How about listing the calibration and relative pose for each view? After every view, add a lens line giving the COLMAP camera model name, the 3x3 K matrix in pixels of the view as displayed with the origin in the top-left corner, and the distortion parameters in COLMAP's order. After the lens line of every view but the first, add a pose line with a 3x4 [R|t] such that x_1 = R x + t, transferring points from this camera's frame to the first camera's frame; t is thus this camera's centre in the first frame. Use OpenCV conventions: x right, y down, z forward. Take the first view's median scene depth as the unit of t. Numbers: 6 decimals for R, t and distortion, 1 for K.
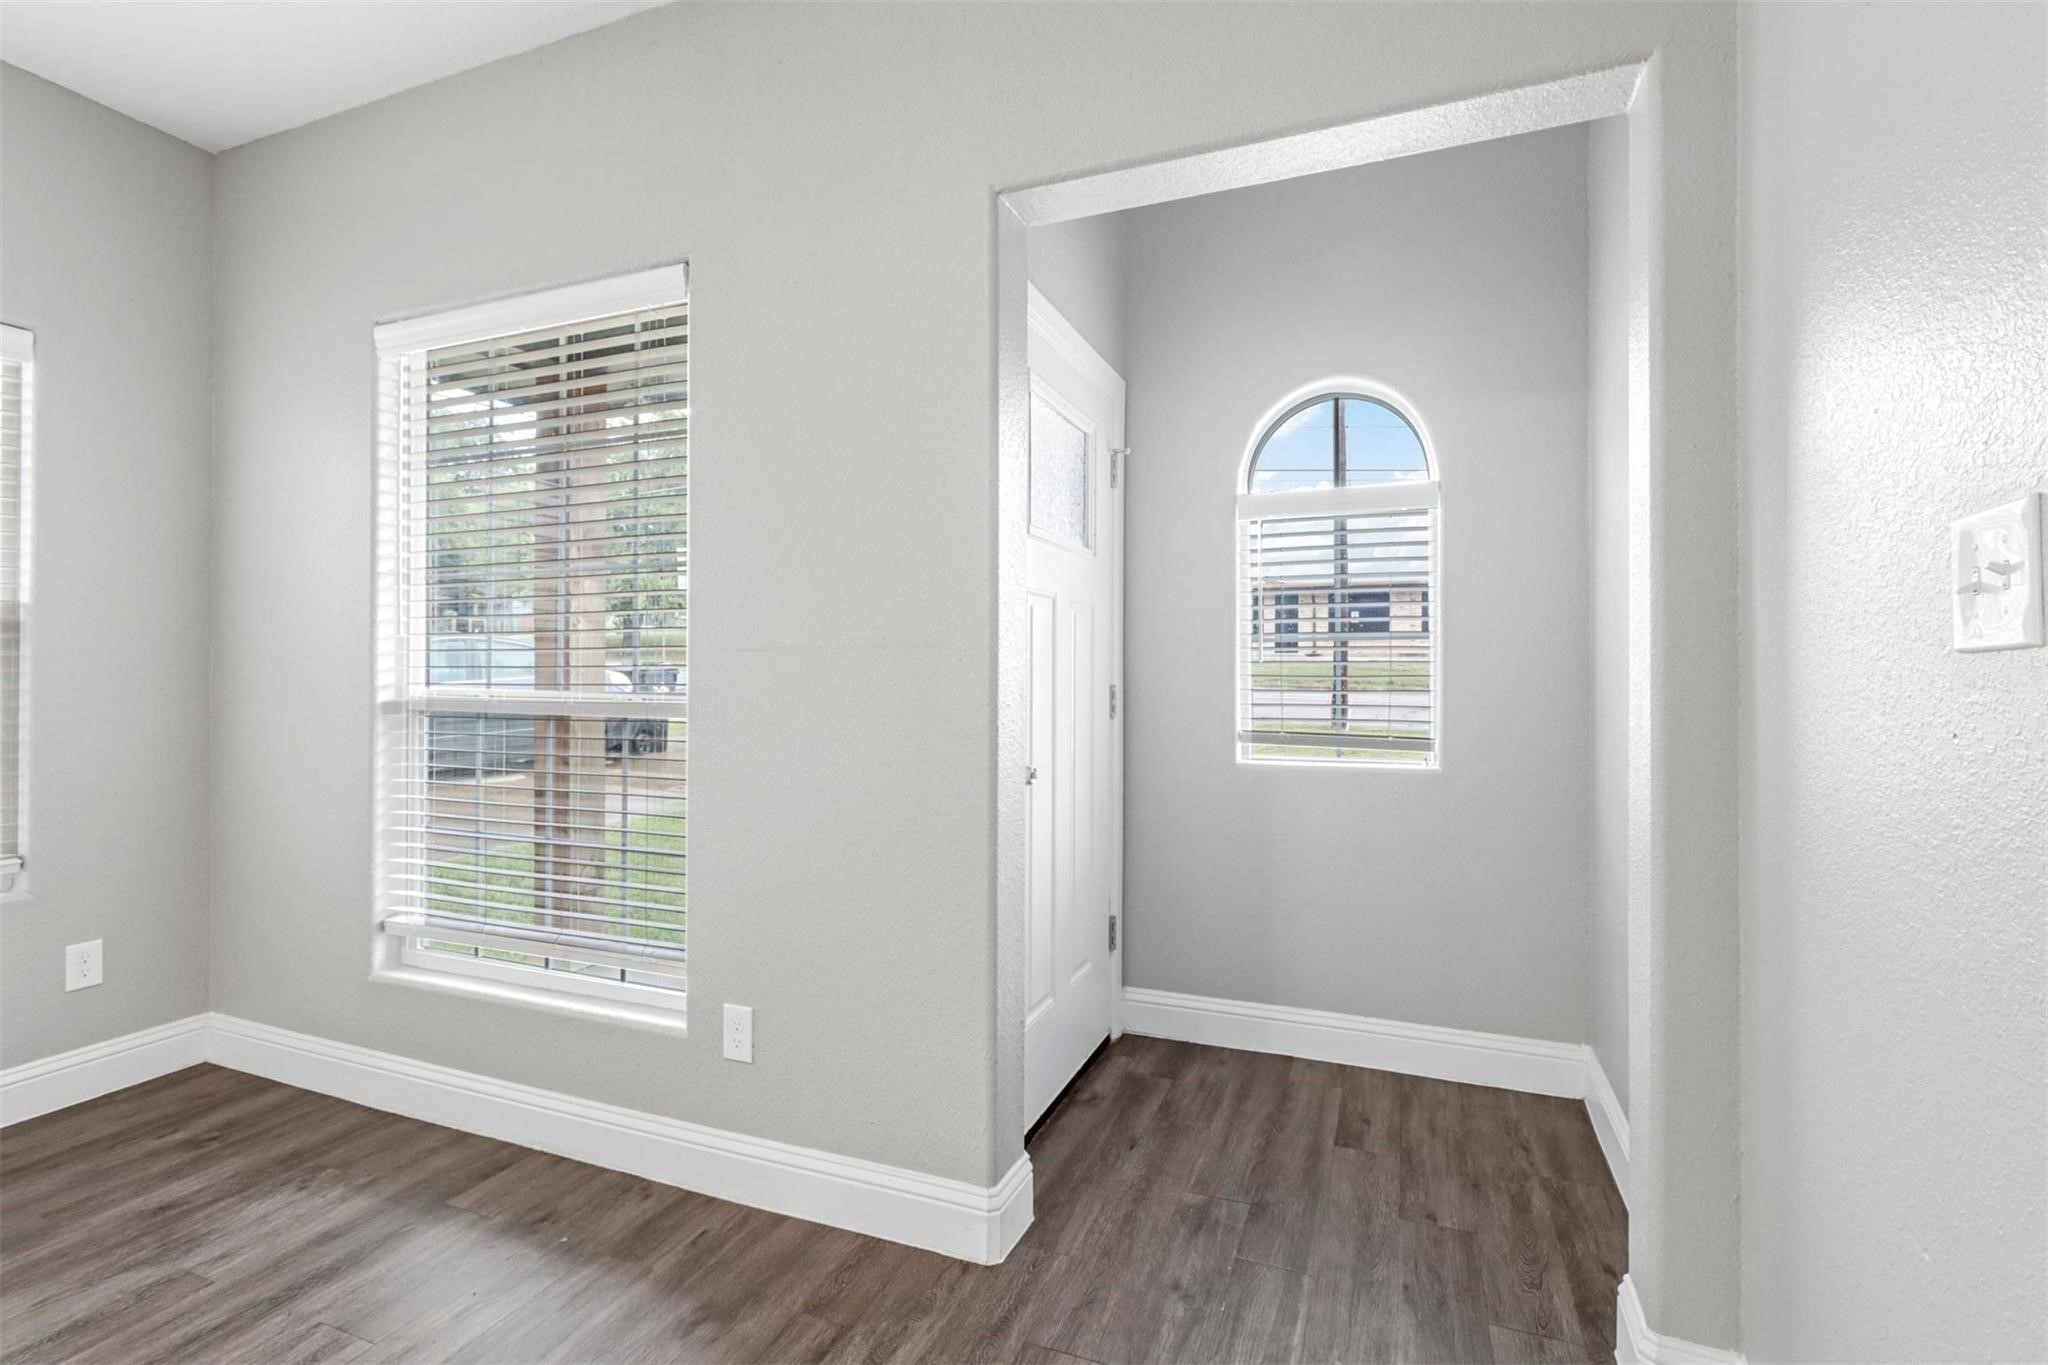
lens RADIAL K [[950.6, 0, 1018.7], [0, 950.6, 673.4], [0, 0, 1]] dist [0.001862, 0.000266]
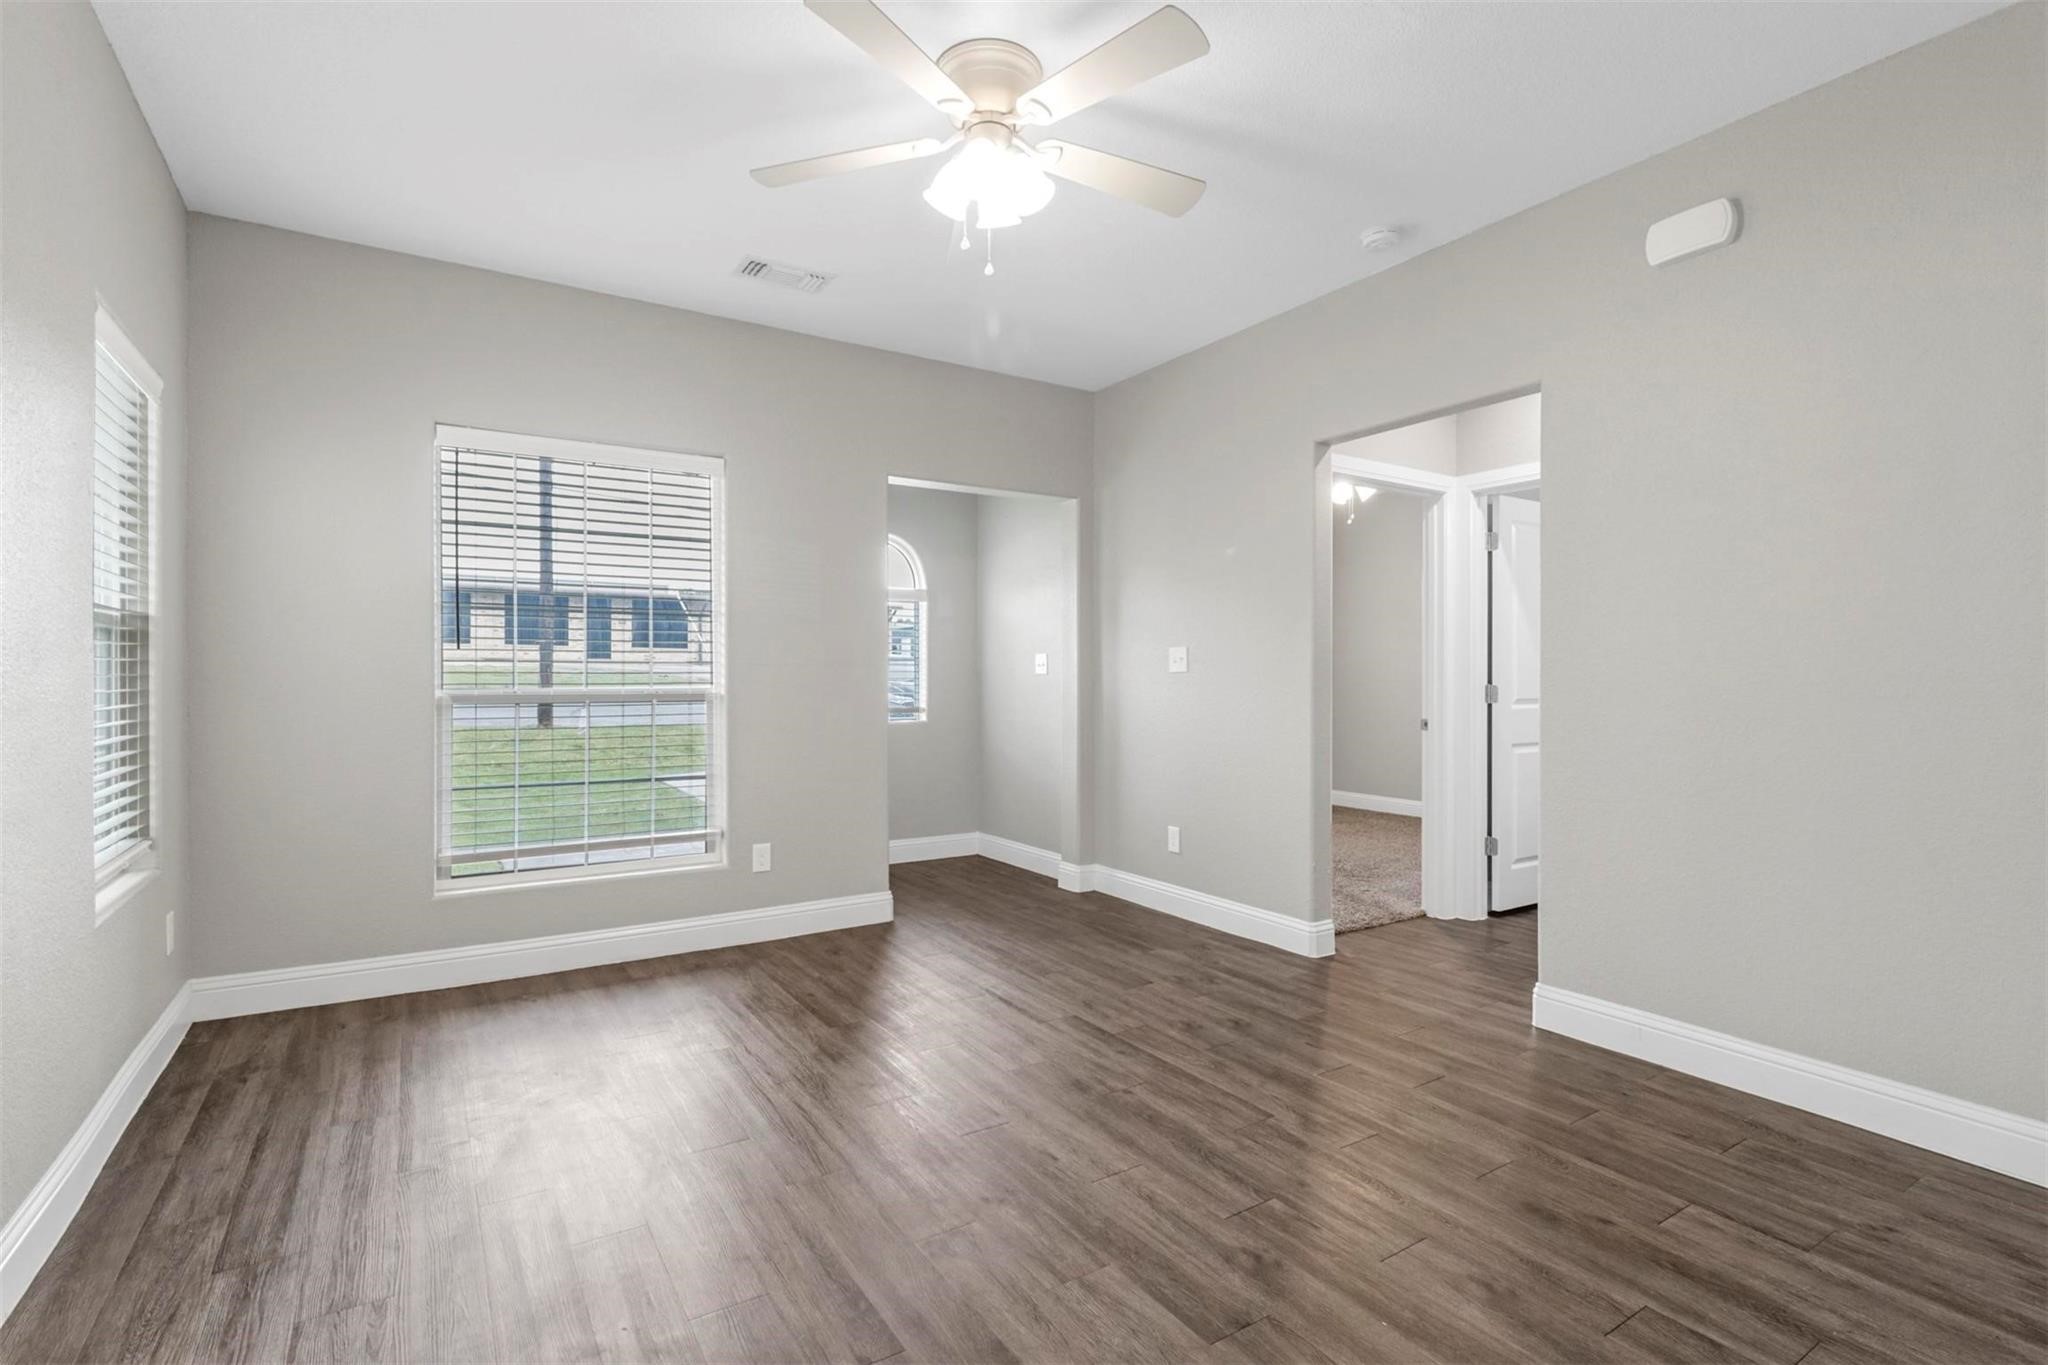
lens RADIAL K [[950.6, 0, 1018.7], [0, 950.6, 673.4], [0, 0, 1]] dist [0.001862, 0.000266]
pose [[0.589298, 0.002454, 0.807912, -1.323082], [-0.001864, 0.999997, -0.001678, -0.003236], [-0.807914, -0.000517, 0.589300, -0.498585]]
